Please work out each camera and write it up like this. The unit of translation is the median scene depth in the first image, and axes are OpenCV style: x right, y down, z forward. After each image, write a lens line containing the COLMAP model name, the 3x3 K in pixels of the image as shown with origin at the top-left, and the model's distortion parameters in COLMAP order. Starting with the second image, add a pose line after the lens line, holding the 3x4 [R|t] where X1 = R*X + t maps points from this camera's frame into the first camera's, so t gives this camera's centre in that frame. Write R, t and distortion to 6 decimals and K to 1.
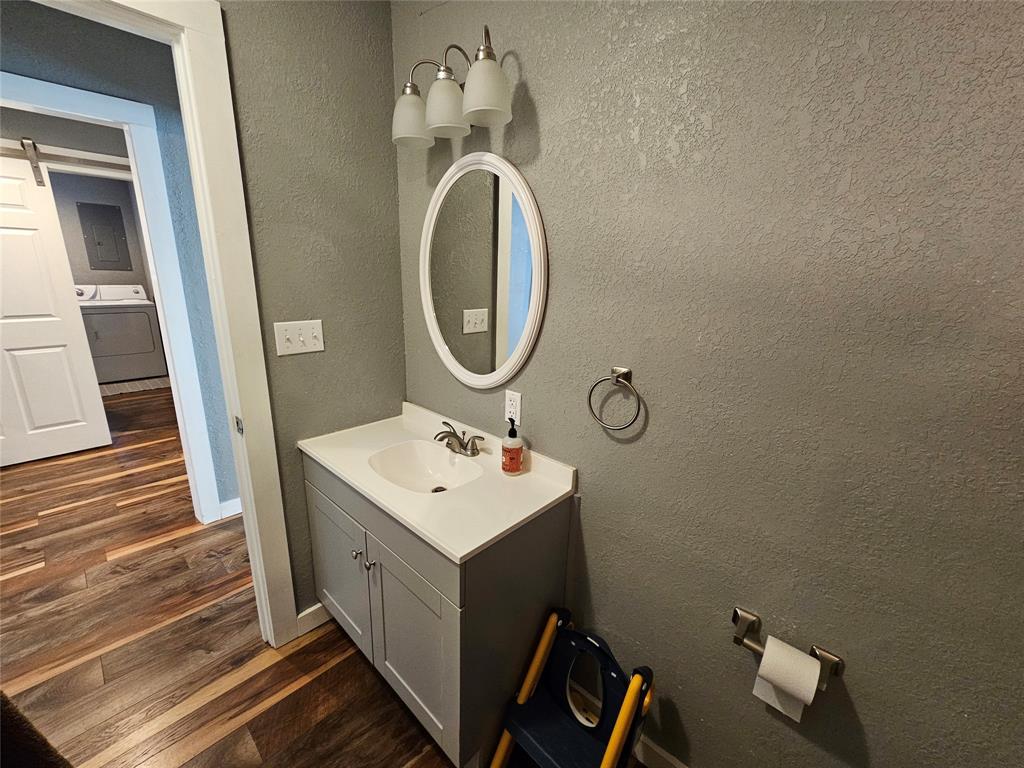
lens RADIAL K [[425.1, 0, 511.3], [0, 425.1, 379.2], [0, 0, 1]] dist [-0.000633, -0.000188]
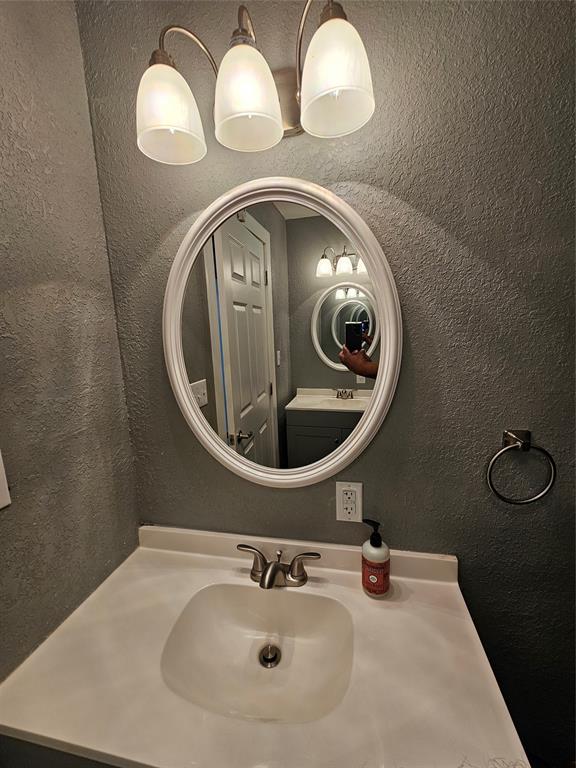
lens RADIAL K [[318.8, 0, 290.6], [0, 318.8, 382.1], [0, 0, 1]] dist [-0.000633, -0.000188]
pose [[0.854563, -0.145266, 0.498618, -0.367853], [0.191522, 0.980565, -0.042568, -0.152989], [-0.482743, 0.131874, 0.865776, 0.539037]]
